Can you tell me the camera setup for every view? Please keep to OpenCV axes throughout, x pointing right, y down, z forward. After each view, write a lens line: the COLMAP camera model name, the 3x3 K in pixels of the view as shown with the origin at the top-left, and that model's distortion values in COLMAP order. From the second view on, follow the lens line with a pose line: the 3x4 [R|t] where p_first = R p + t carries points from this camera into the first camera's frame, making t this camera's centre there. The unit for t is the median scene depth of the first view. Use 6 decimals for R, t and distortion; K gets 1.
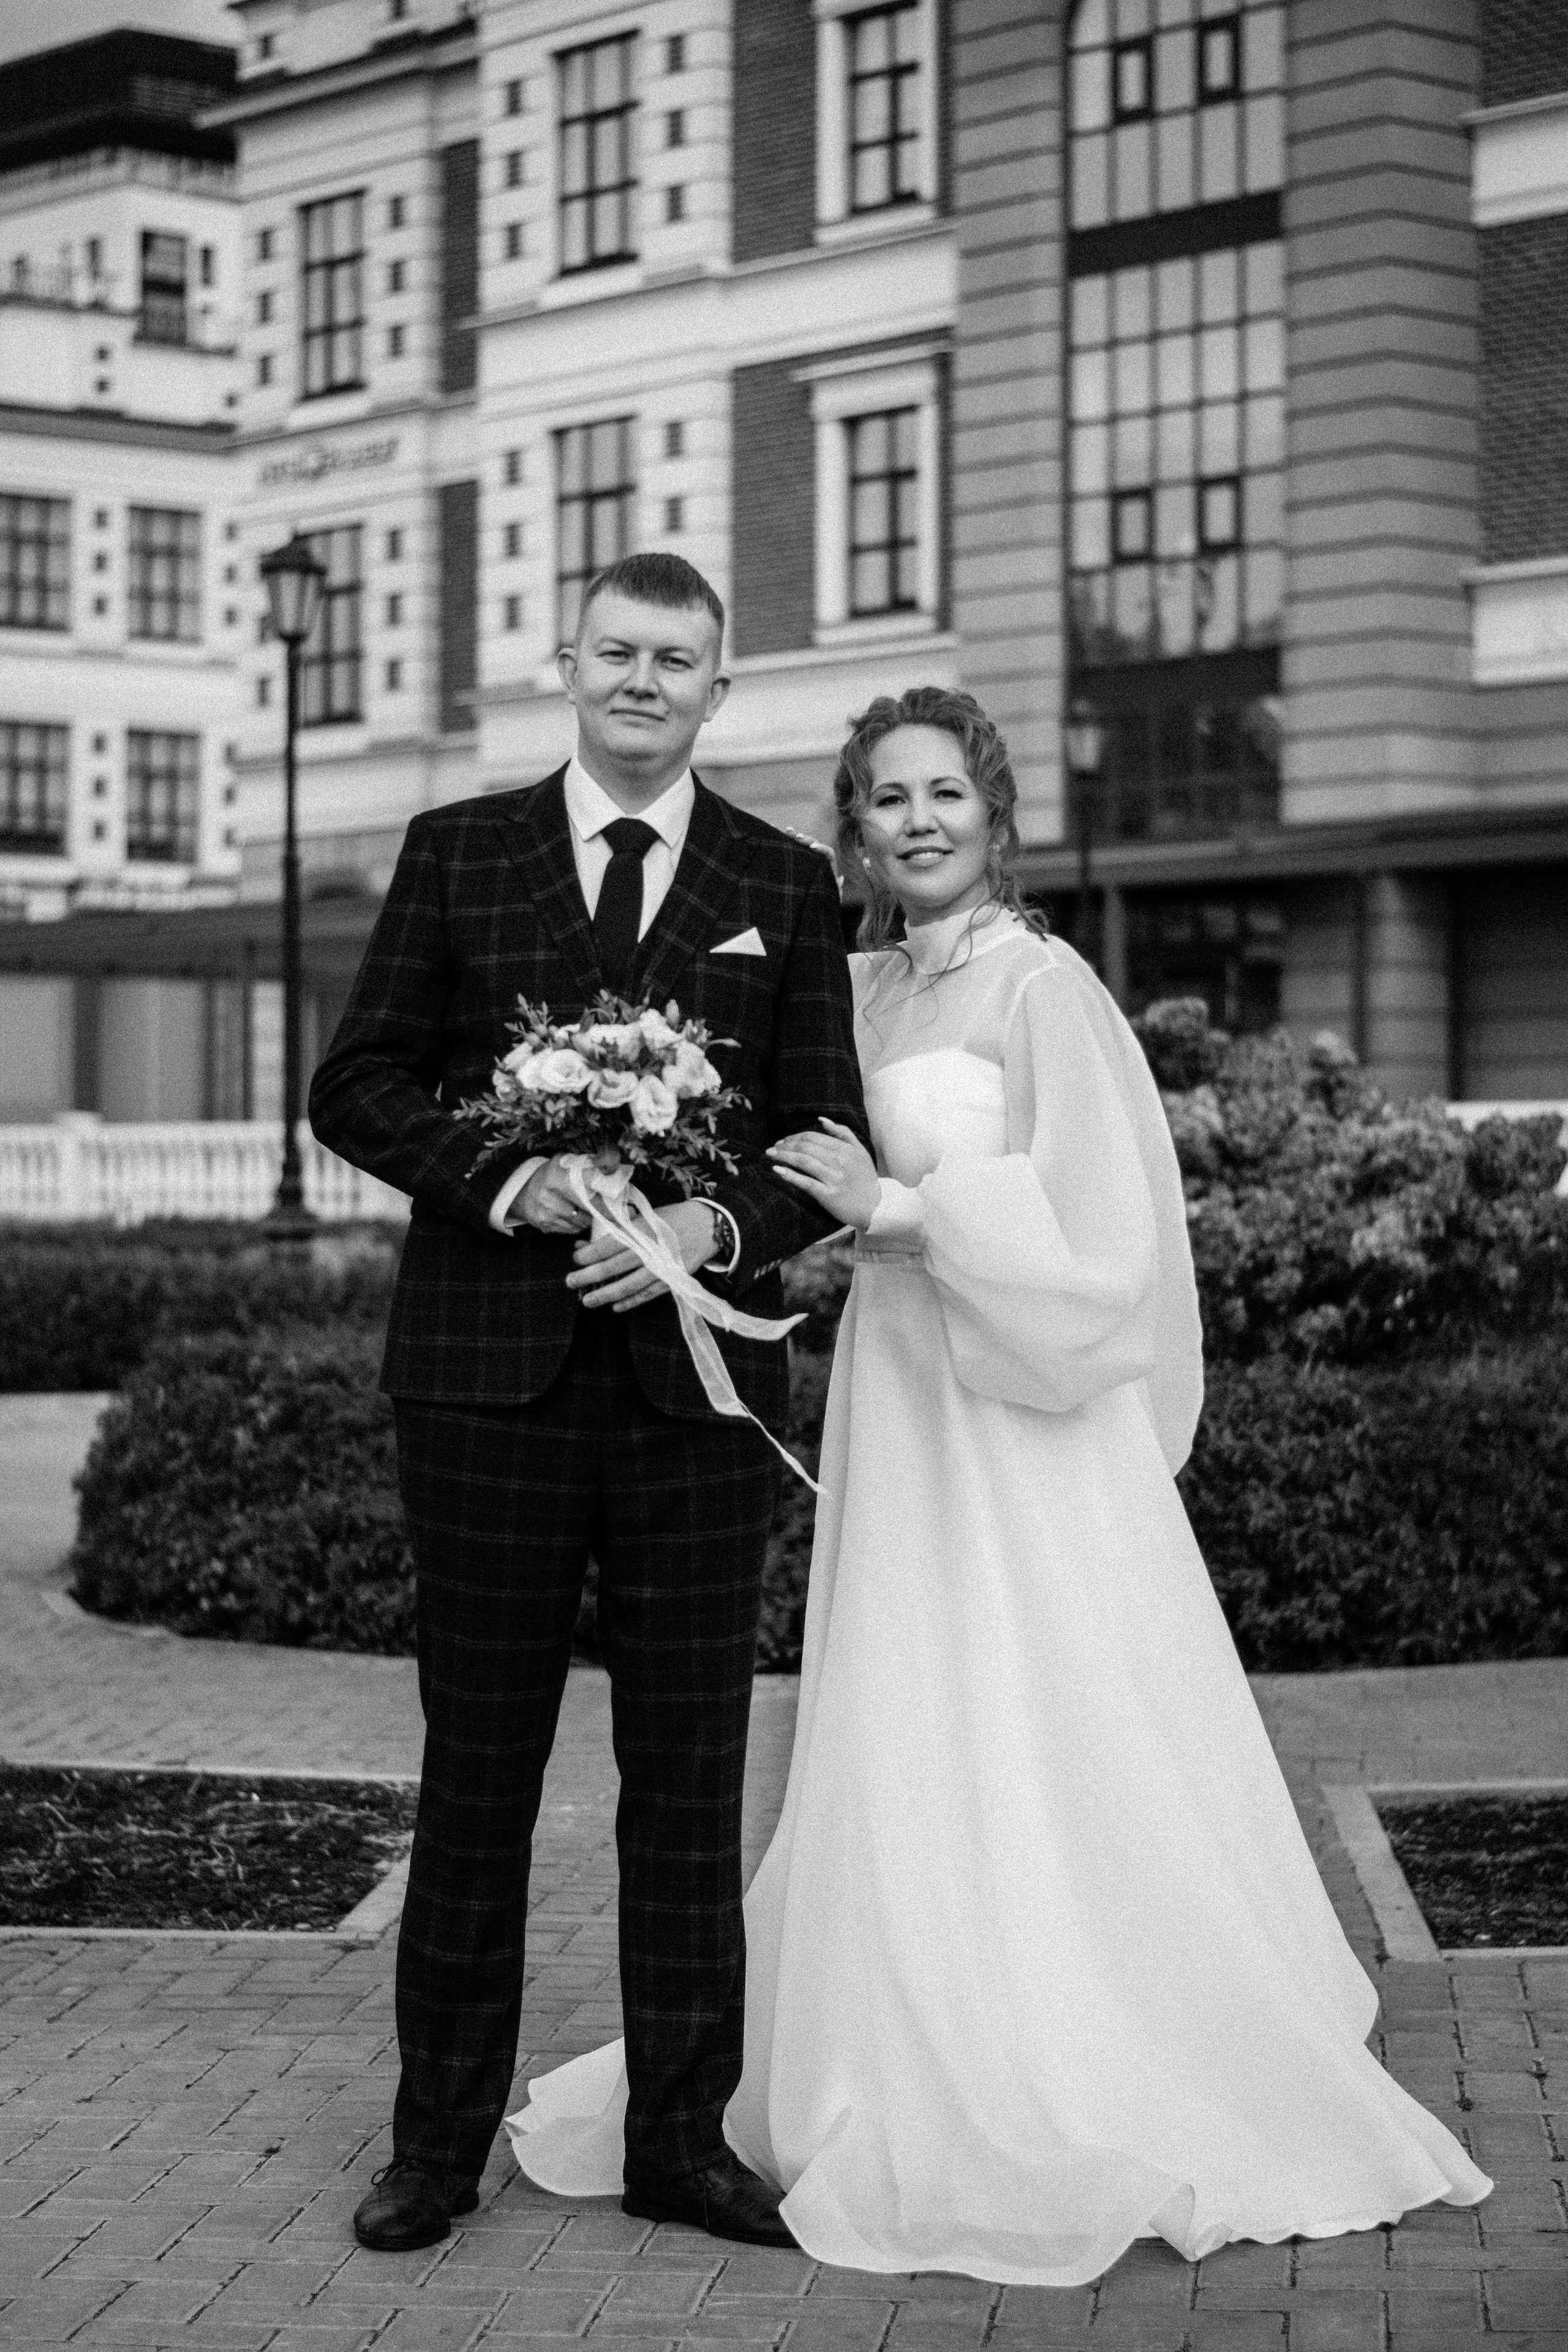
lens RADIAL K [[5326.0, 0, 784.0], [0, 5326.0, 1176.0], [0, 0, 1]] dist [-0.065819, 0.522858]
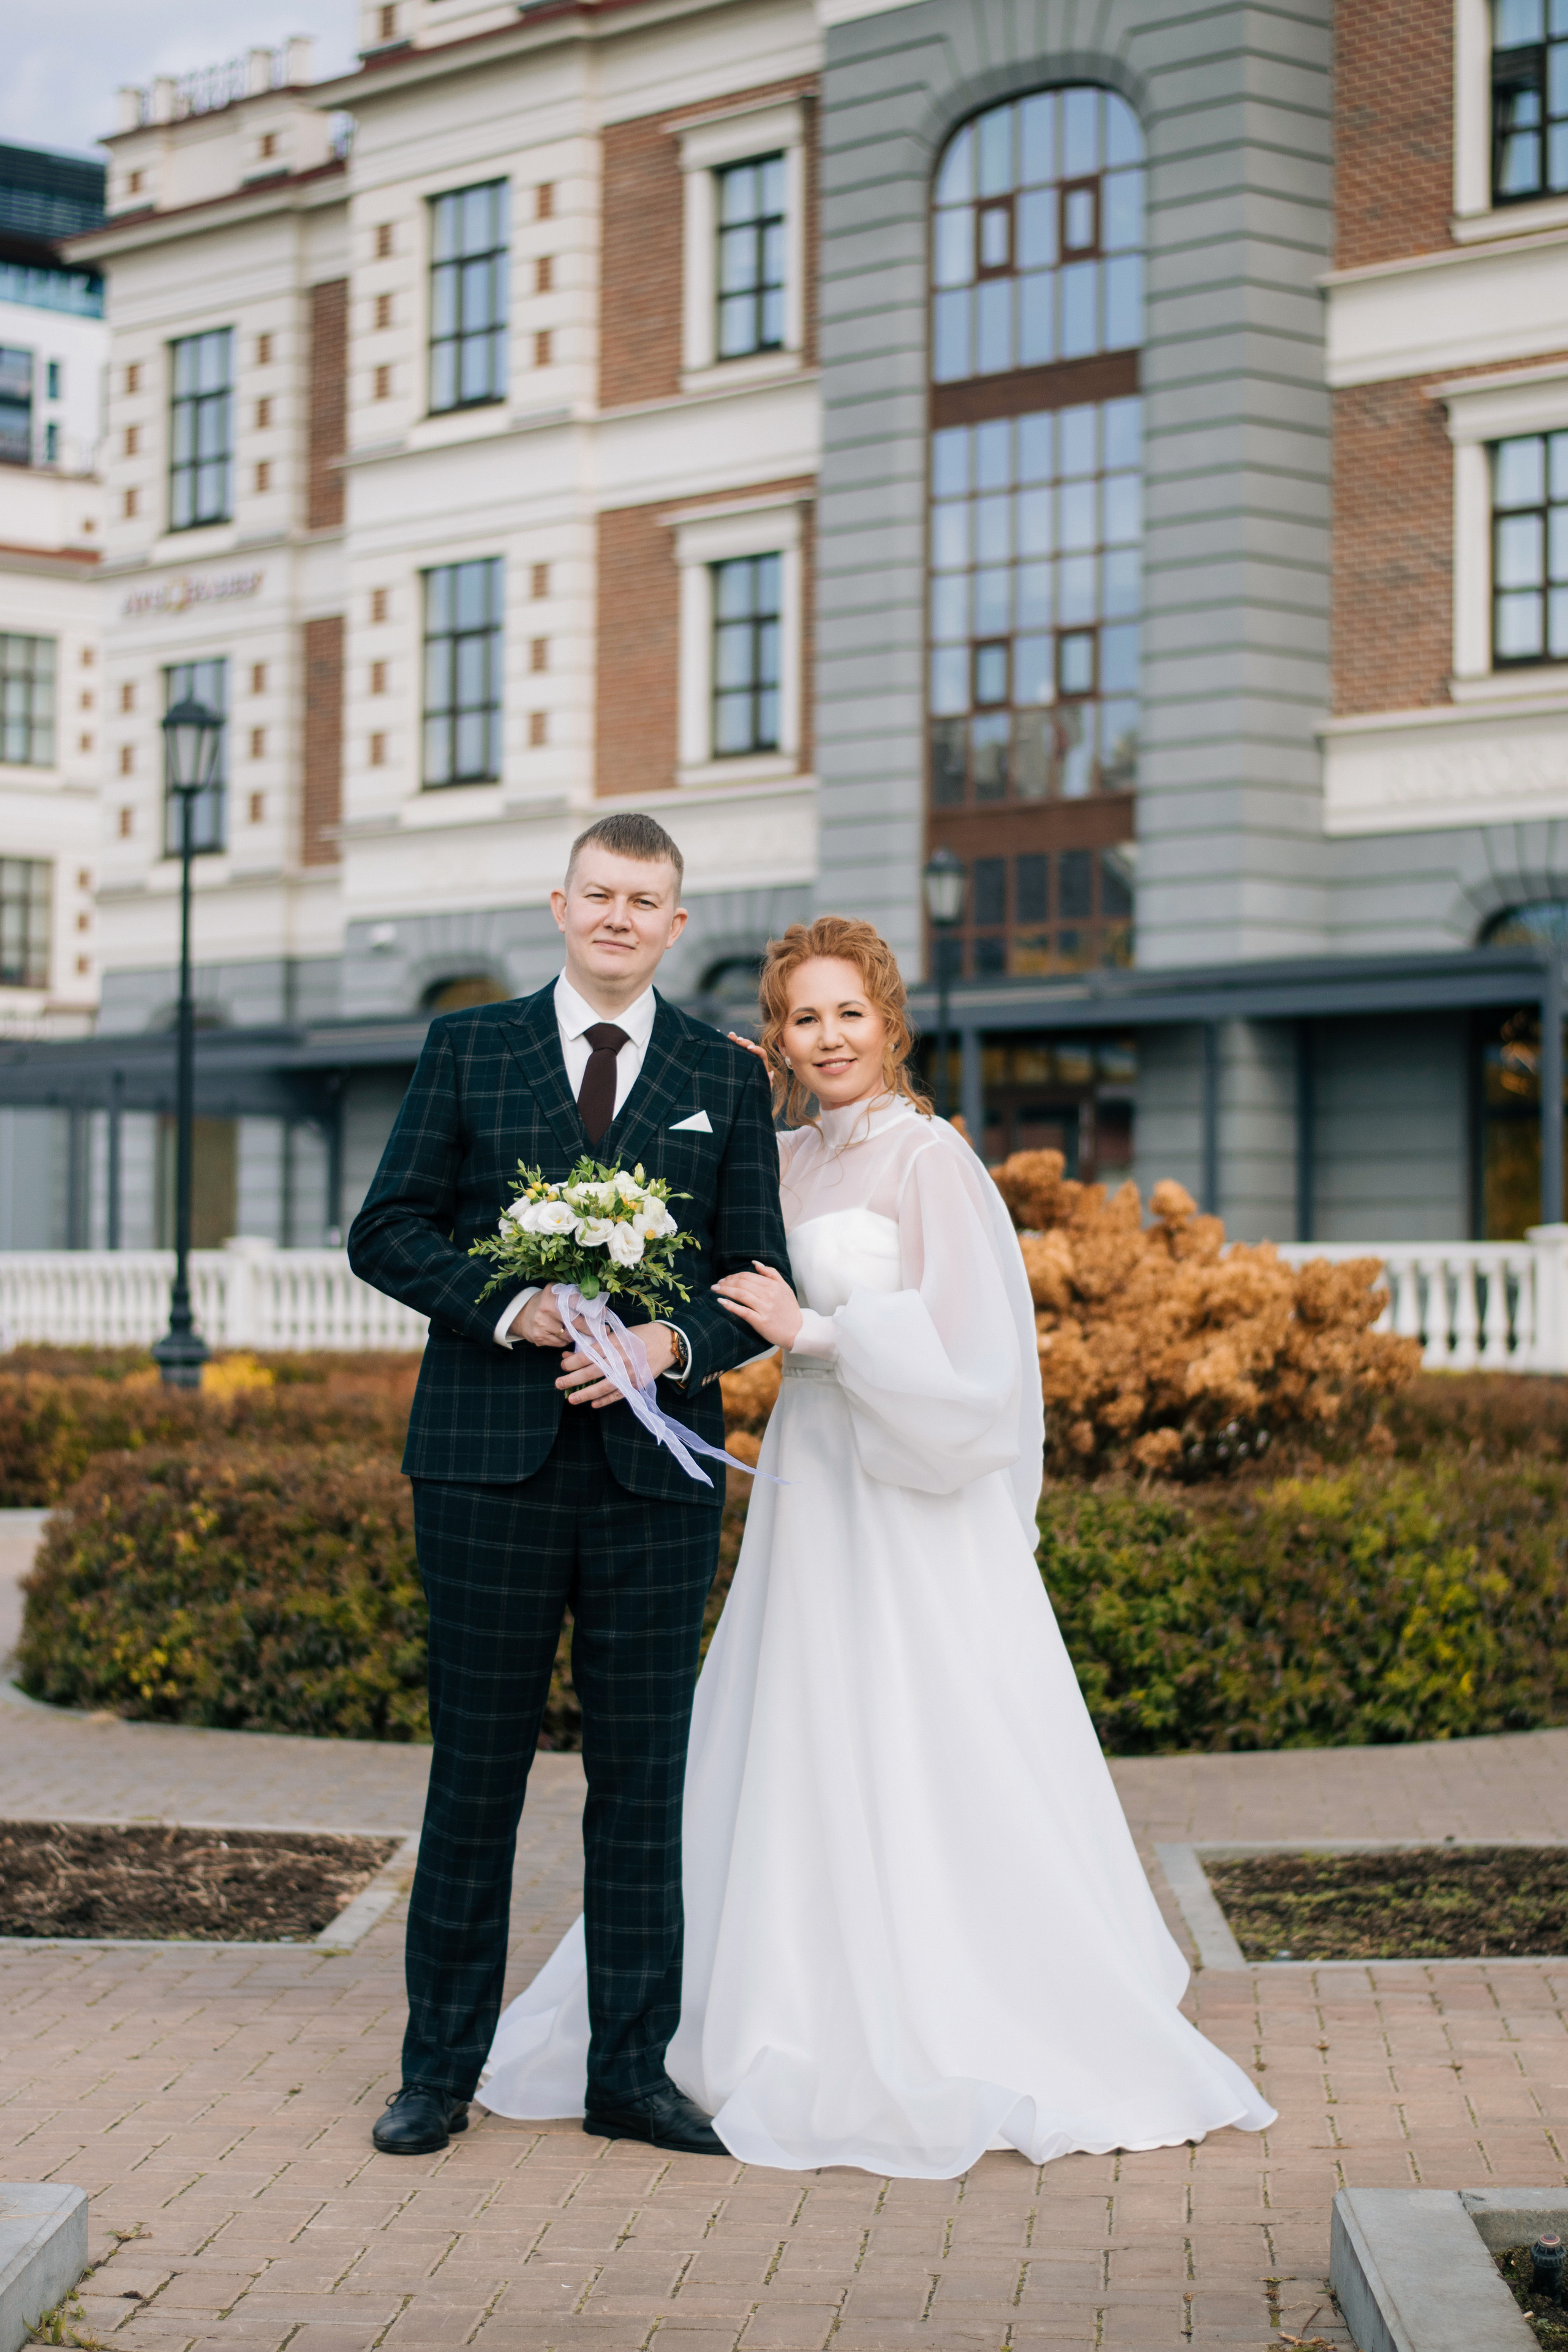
lens RADIAL K [[5326.0, 0, 784.0], [0, 5326.0, 1176.0], [0, 0, 1]] dist [-0.065819, 0.522858]
pose [[0.999577, 0.009938, 0.027318, -0.008116], [-0.009243, 0.999634, -0.025443, 0.000498], [-0.027561, 0.025179, 0.999303, -0.106519]]
